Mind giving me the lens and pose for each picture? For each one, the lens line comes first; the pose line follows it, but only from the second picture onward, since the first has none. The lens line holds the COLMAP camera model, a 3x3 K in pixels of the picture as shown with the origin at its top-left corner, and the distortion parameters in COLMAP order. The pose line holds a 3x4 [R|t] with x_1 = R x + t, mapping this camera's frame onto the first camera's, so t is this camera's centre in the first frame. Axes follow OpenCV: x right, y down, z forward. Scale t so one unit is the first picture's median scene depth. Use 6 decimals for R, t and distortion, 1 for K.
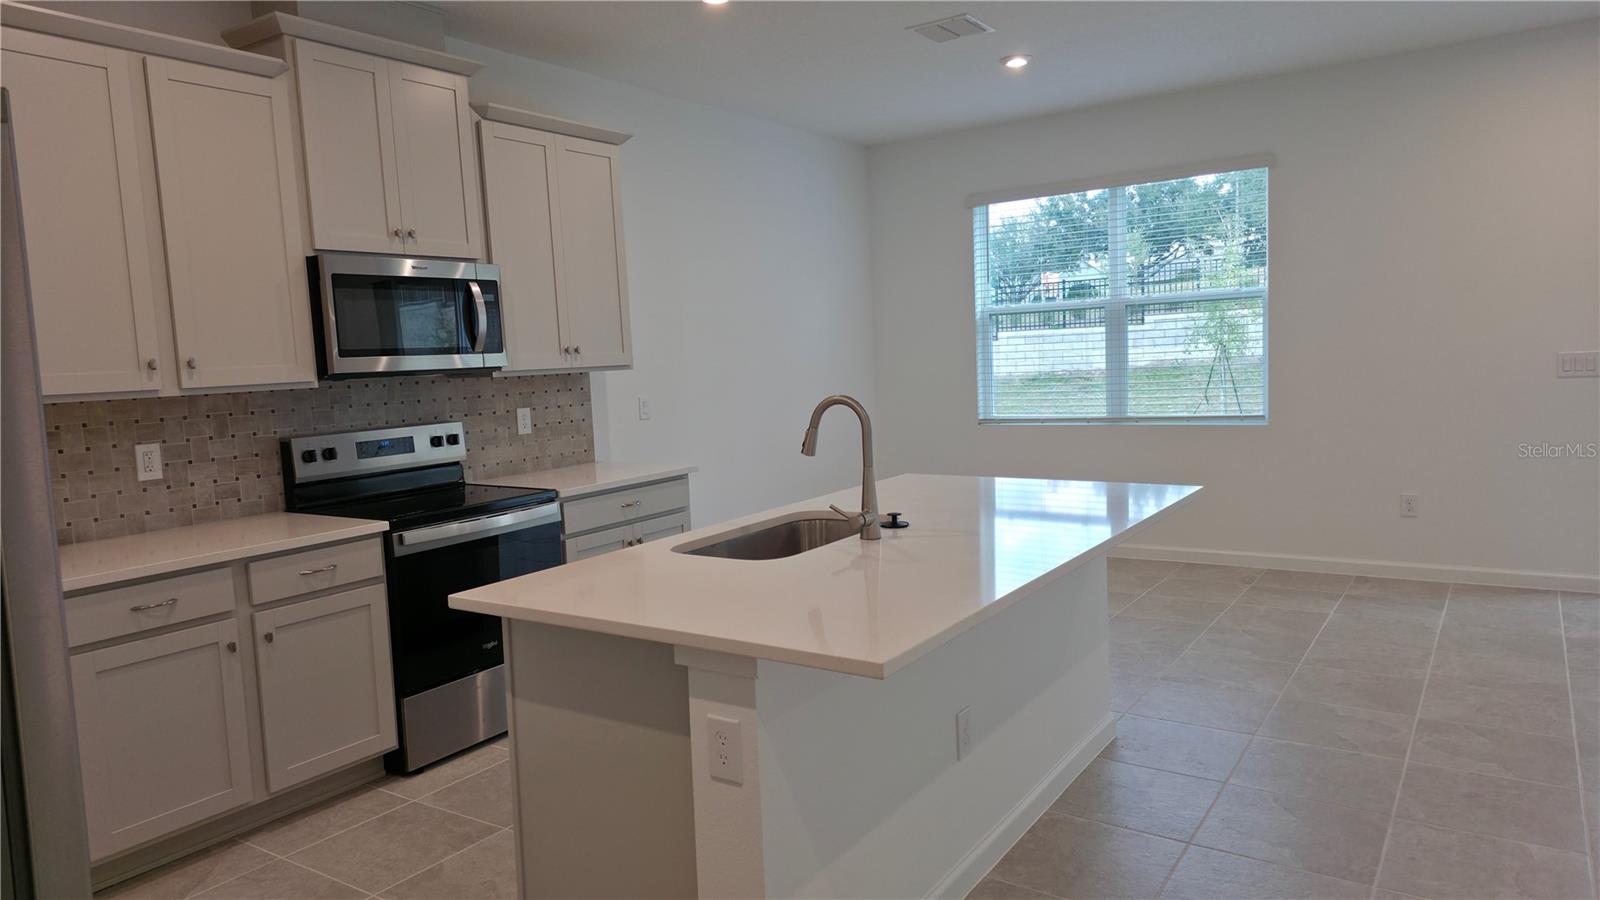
lens RADIAL K [[1055.0, 0, 798.8], [0, 1055.0, 449.4], [0, 0, 1]] dist [0.042106, -0.009121]
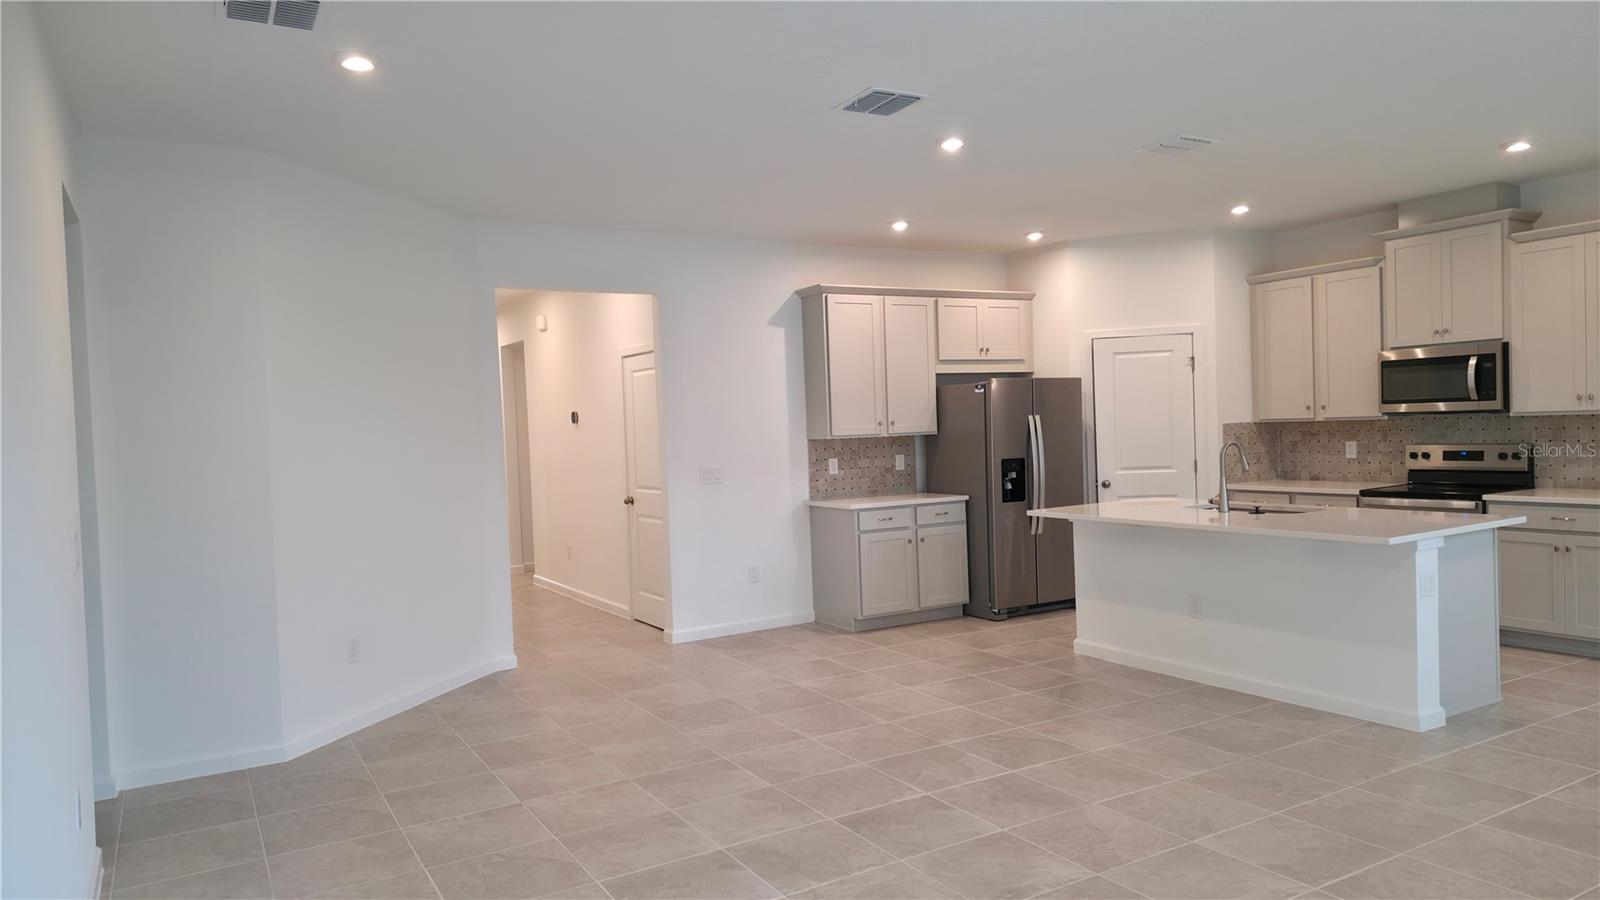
lens RADIAL K [[1055.0, 0, 801.1], [0, 1055.0, 452.1], [0, 0, 1]] dist [0.042106, -0.009121]
pose [[-0.424472, 0.083340, -0.901598, 1.730821], [-0.034839, 0.993514, 0.108238, -0.170151], [0.904771, 0.077355, -0.418815, 0.854177]]
